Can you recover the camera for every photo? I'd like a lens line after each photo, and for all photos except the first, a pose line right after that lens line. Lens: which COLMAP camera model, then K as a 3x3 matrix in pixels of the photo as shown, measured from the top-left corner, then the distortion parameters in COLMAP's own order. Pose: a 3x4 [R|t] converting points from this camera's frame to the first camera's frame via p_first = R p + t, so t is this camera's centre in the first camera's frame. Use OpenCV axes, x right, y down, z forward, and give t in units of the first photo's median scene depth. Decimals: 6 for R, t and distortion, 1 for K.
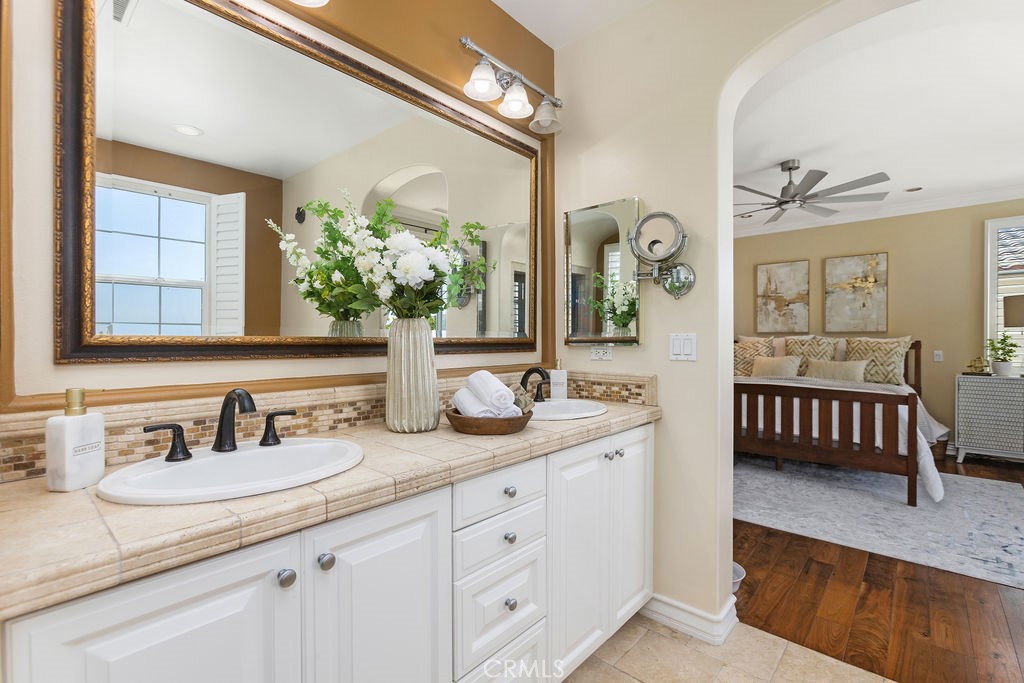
lens RADIAL K [[463.4, 0, 511.0], [0, 463.4, 342.4], [0, 0, 1]] dist [0.000045, 0.000013]
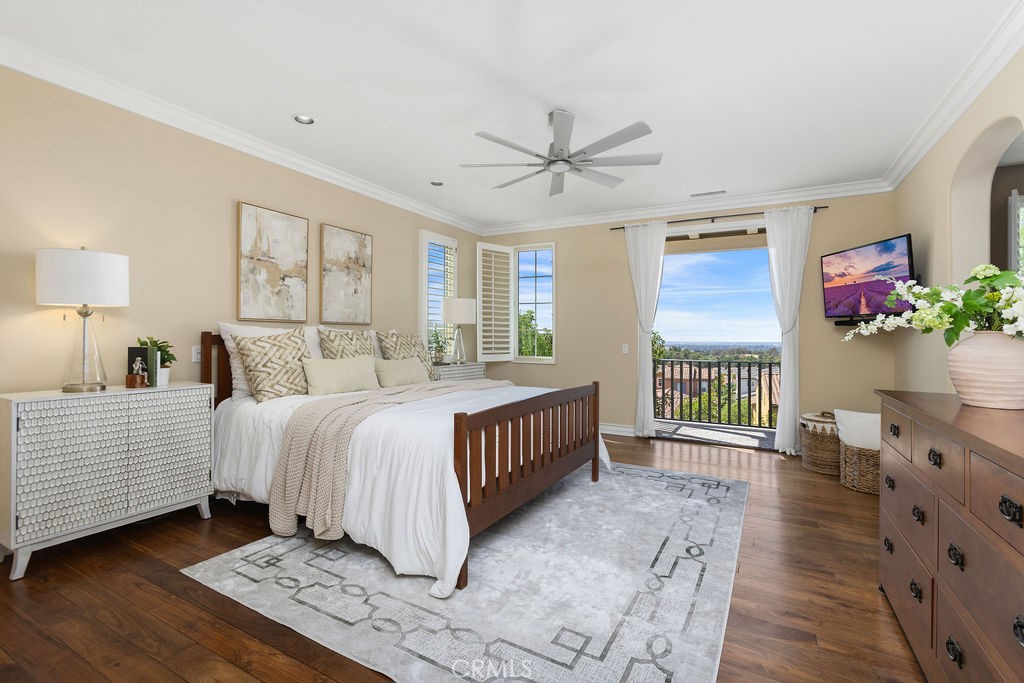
lens RADIAL K [[463.4, 0, 510.1], [0, 463.4, 334.0], [0, 0, 1]] dist [0.000045, 0.000013]
pose [[-0.214520, 0.003179, 0.976714, -0.117806], [-0.004645, 0.999980, -0.004275, -0.000618], [-0.976709, -0.005454, -0.214501, 0.843192]]
